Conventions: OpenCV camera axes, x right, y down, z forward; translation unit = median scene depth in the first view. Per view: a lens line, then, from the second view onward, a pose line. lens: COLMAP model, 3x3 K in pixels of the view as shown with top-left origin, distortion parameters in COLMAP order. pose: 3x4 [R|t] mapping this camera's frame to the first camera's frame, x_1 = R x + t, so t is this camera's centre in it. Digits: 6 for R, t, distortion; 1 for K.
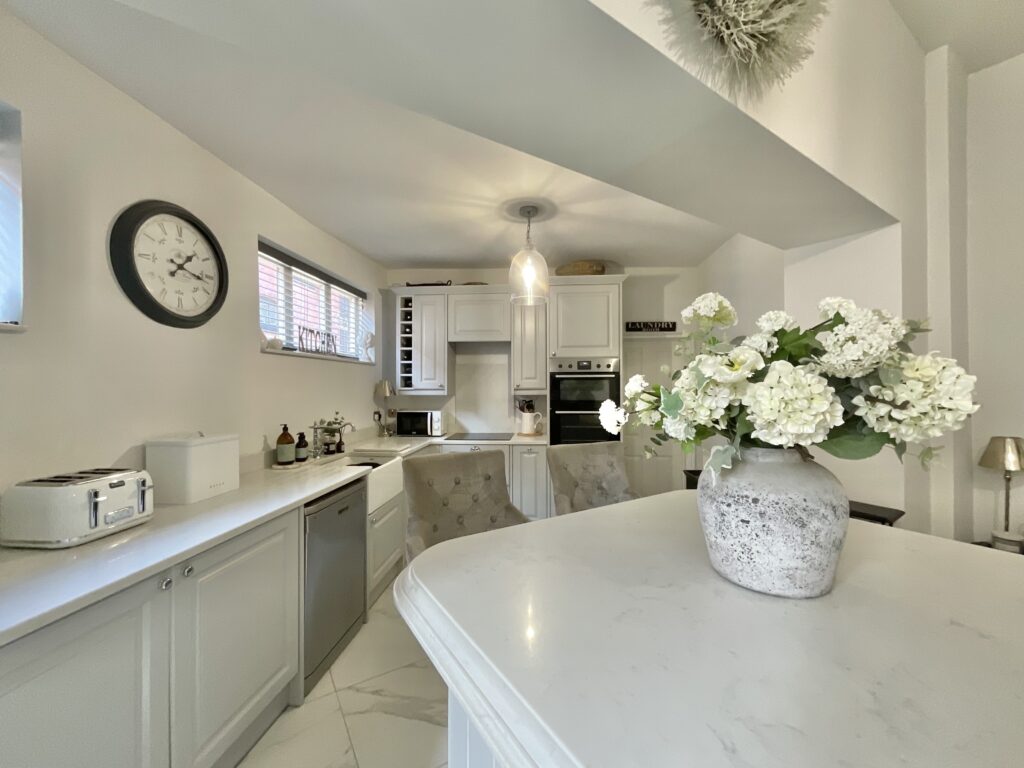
lens RADIAL K [[419.3, 0, 510.6], [0, 419.3, 388.0], [0, 0, 1]] dist [0.001311, 0.000525]
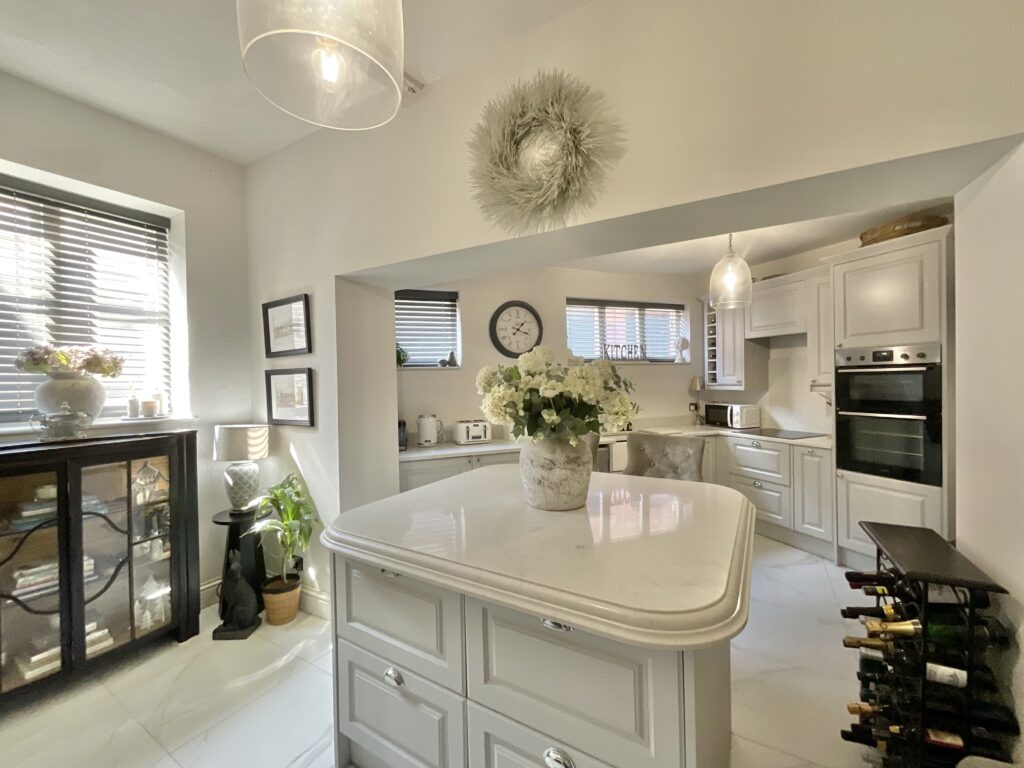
lens RADIAL K [[419.3, 0, 514.0], [0, 419.3, 382.3], [0, 0, 1]] dist [0.001311, 0.000525]
pose [[0.453795, -0.001133, -0.891105, 0.566261], [0.015229, 0.999863, 0.006484, -0.020298], [0.890976, -0.016513, 0.453751, 0.014171]]
